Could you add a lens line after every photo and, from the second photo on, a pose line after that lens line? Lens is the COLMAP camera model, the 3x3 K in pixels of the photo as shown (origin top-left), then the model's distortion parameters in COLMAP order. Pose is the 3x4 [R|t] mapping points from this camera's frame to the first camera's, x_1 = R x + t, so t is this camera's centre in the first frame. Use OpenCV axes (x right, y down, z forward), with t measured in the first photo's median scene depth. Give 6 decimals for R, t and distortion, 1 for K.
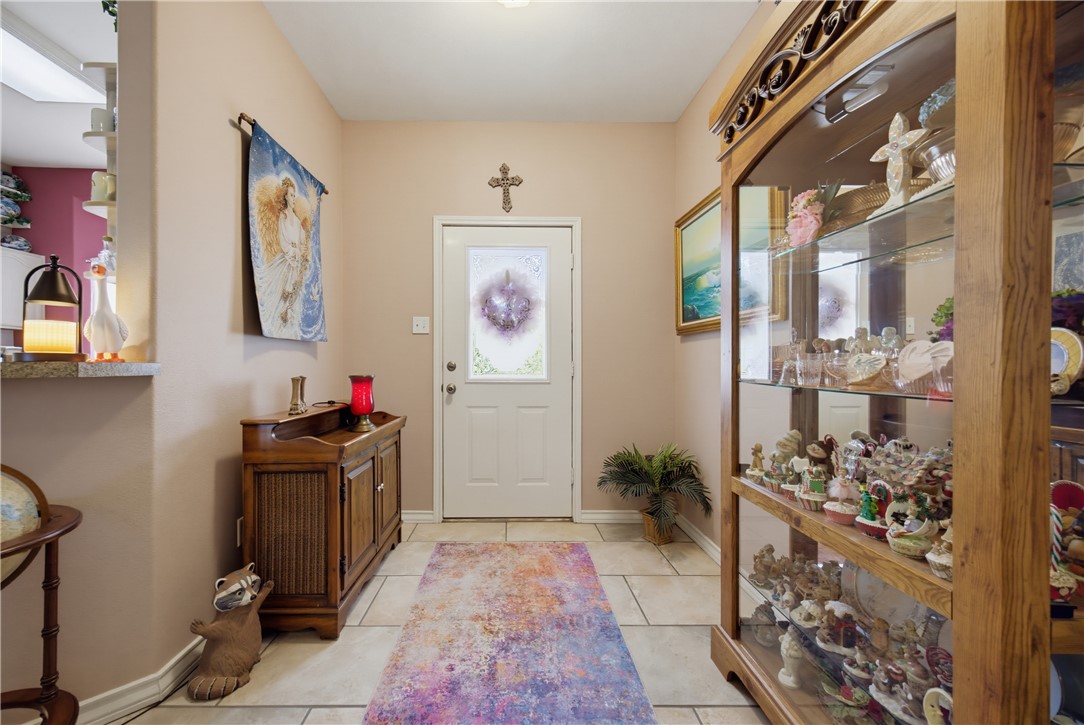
lens RADIAL K [[390.3, 0, 558.4], [0, 390.3, 363.1], [0, 0, 1]] dist [0.002102, -0.000166]
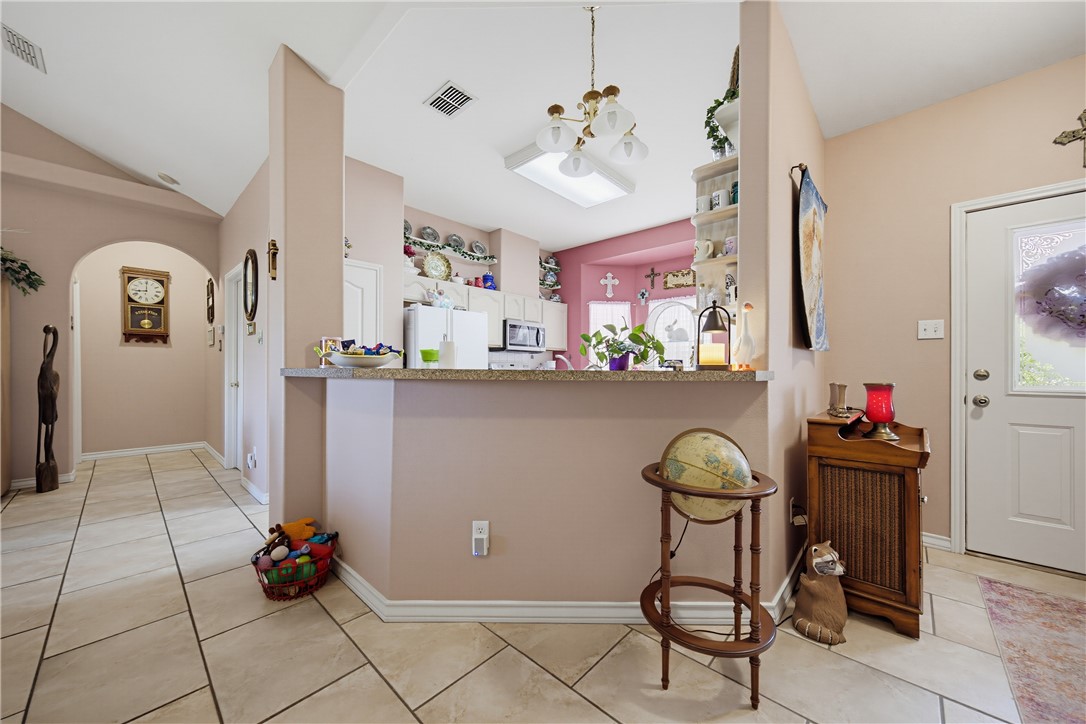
lens RADIAL K [[391.1, 0, 543.0], [0, 391.1, 371.4], [0, 0, 1]] dist [0.002102, -0.000166]
pose [[0.714908, -0.001350, -0.699217, -0.511645], [0.002716, 0.999996, 0.000846, -0.003224], [0.699213, -0.002504, 0.714909, -0.397729]]
